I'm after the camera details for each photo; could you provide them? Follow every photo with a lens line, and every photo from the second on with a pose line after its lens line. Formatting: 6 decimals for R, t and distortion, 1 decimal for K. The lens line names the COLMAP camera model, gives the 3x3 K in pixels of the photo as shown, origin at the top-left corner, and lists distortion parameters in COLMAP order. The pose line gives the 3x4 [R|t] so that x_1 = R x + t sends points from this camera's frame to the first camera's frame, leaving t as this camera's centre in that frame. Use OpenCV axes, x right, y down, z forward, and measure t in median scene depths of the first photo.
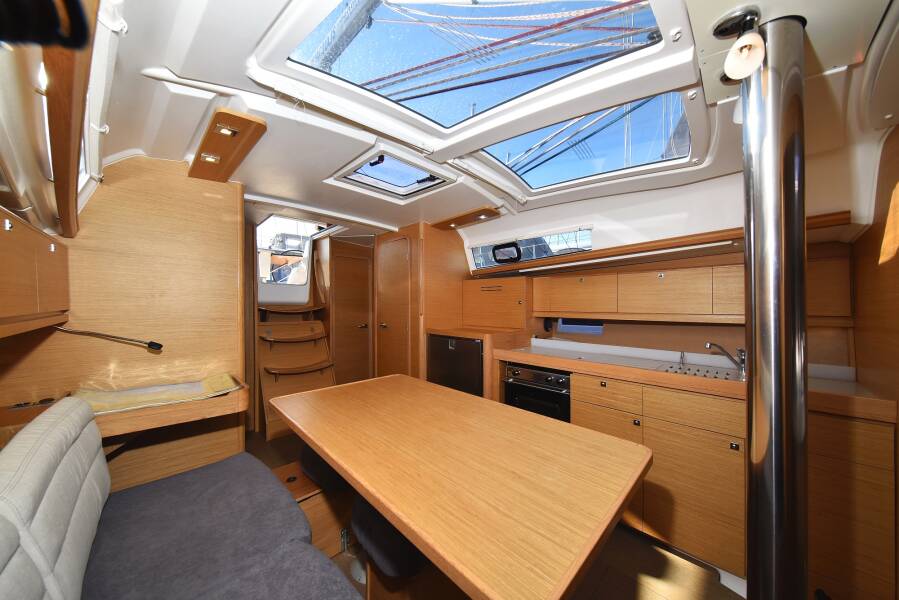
lens RADIAL K [[298.3, 0, 467.8], [0, 298.3, 299.6], [0, 0, 1]] dist [0.008001, -0.005397]
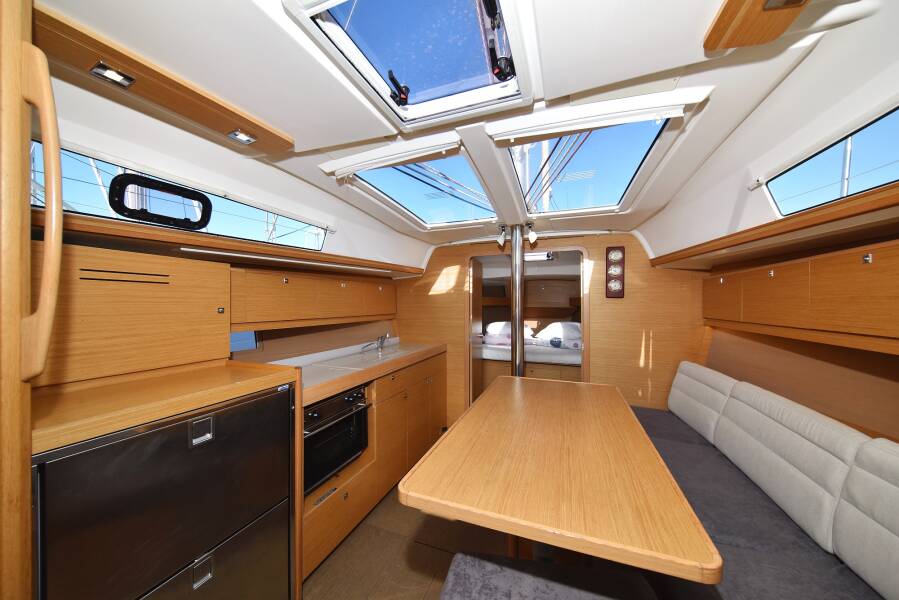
lens RADIAL K [[298.3, 0, 467.8], [0, 298.3, 299.6], [0, 0, 1]] dist [0.008001, -0.005397]
pose [[-0.397373, 0.005757, 0.917639, -0.617219], [-0.022616, 0.999615, -0.016065, -0.014665], [-0.917379, -0.027137, -0.397090, 0.974942]]
